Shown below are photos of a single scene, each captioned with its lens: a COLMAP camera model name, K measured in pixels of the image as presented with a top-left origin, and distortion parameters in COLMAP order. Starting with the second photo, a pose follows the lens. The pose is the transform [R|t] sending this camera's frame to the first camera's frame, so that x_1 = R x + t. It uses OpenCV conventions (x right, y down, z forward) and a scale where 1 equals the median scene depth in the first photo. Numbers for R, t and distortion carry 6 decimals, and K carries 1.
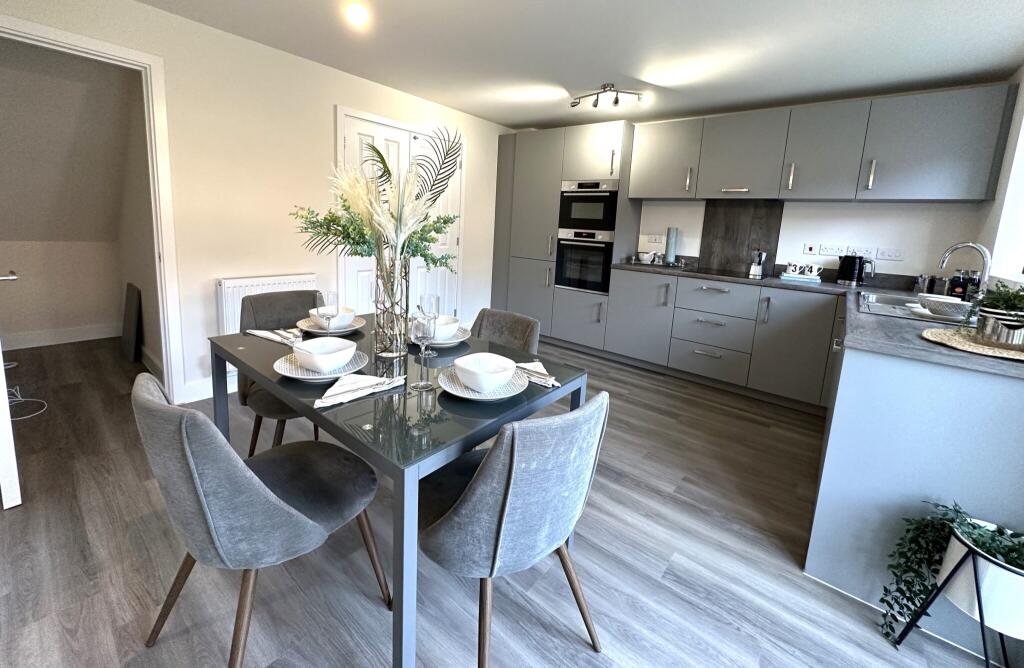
lens RADIAL K [[408.2, 0, 512.3], [0, 408.2, 282.2], [0, 0, 1]] dist [-0.000576, -0.000117]
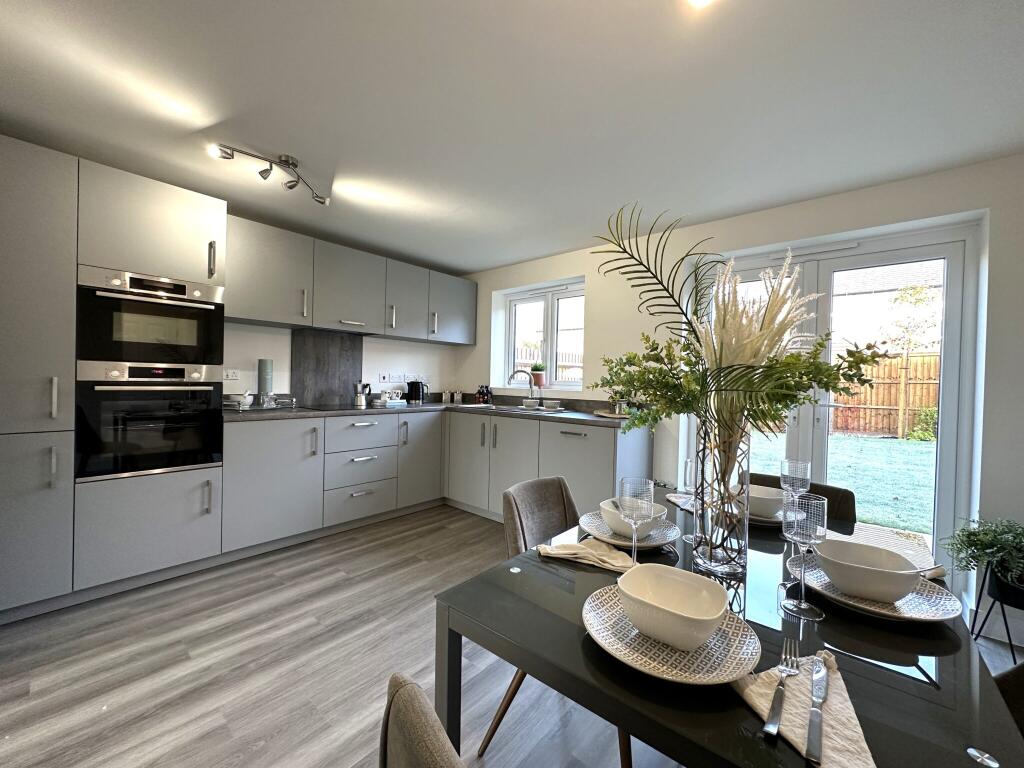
lens RADIAL K [[415.7, 0, 512.0], [0, 415.7, 384.0], [0, 0, 1]] dist [0.012541, 0.000160]
pose [[0.038231, -0.060819, 0.997416, -0.415331], [0.121999, 0.990963, 0.055750, -0.078820], [-0.991794, 0.119552, 0.045306, 0.535536]]
